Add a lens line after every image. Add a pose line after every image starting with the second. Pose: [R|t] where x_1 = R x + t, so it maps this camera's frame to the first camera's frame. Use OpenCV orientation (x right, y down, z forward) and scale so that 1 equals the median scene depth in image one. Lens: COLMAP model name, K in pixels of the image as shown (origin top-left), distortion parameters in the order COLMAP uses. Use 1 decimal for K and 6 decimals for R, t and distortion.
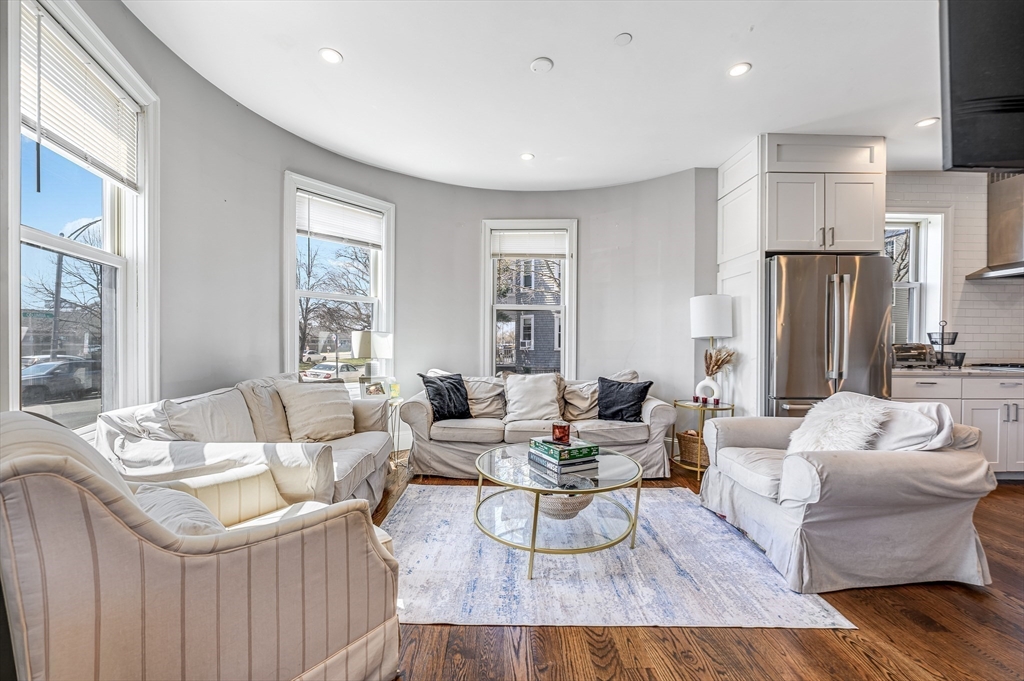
lens RADIAL K [[416.2, 0, 507.7], [0, 416.2, 342.5], [0, 0, 1]] dist [-0.000337, 0.001249]
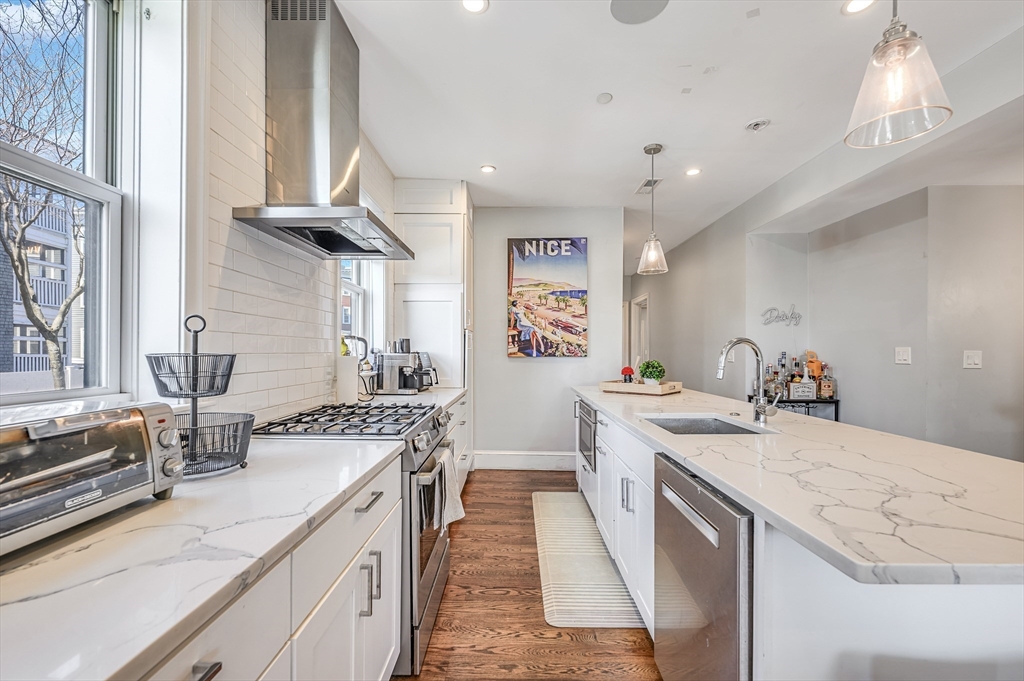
lens RADIAL K [[416.2, 0, 509.8], [0, 416.2, 350.3], [0, 0, 1]] dist [-0.000337, 0.001249]
pose [[0.044220, -0.006031, 0.999004, 0.778266], [0.002131, 0.999980, 0.005943, -0.029025], [-0.999020, 0.001866, 0.044232, 0.783918]]
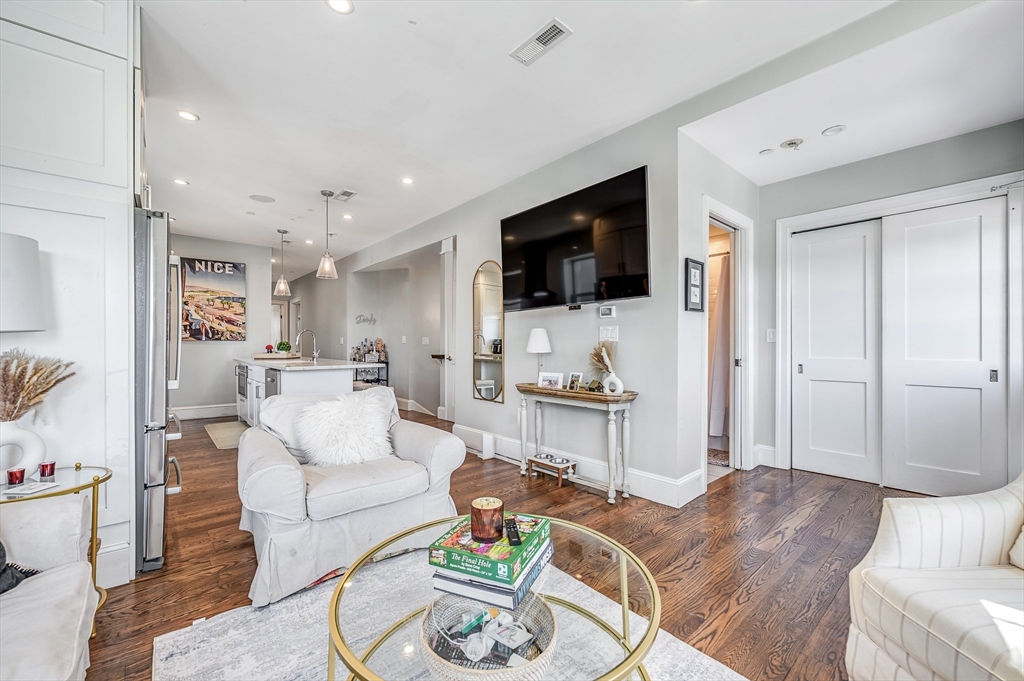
lens RADIAL K [[416.2, 0, 507.8], [0, 416.2, 345.8], [0, 0, 1]] dist [-0.000337, 0.001249]
pose [[-0.624863, -0.012097, 0.780641, -0.187499], [-0.004817, 0.999921, 0.011639, -0.006925], [-0.780720, 0.003512, -0.624872, 0.860973]]
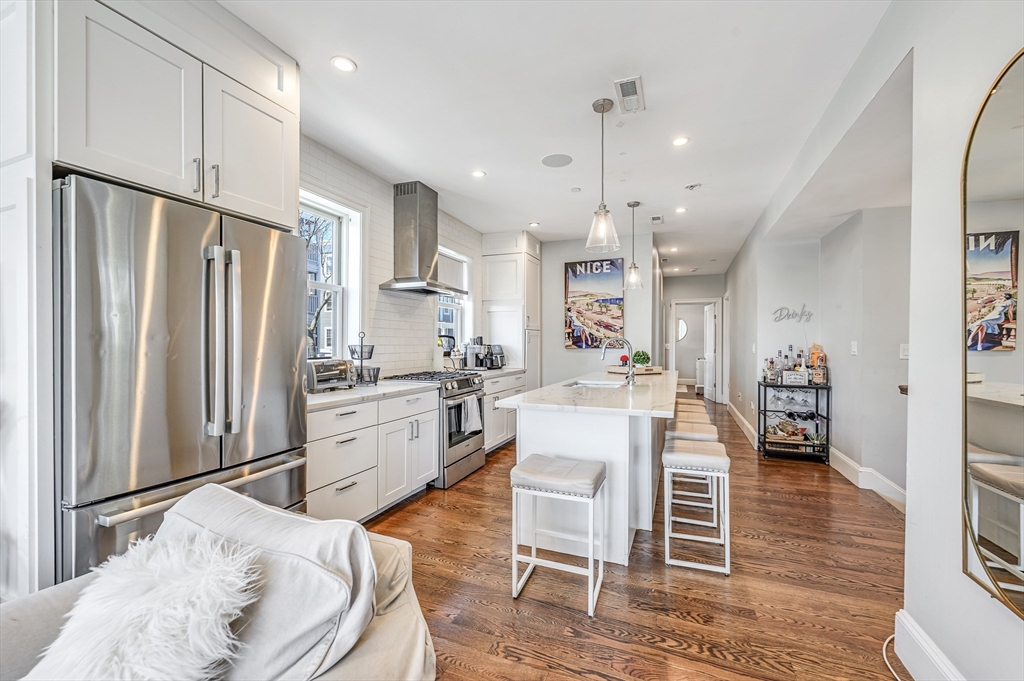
lens RADIAL K [[416.2, 0, 515.1], [0, 416.2, 342.2], [0, 0, 1]] dist [-0.000337, 0.001249]
pose [[0.401803, -0.004118, 0.915717, 0.381759], [0.004260, 0.999987, 0.002627, -0.032288], [-0.915716, 0.002845, 0.401815, 0.361882]]
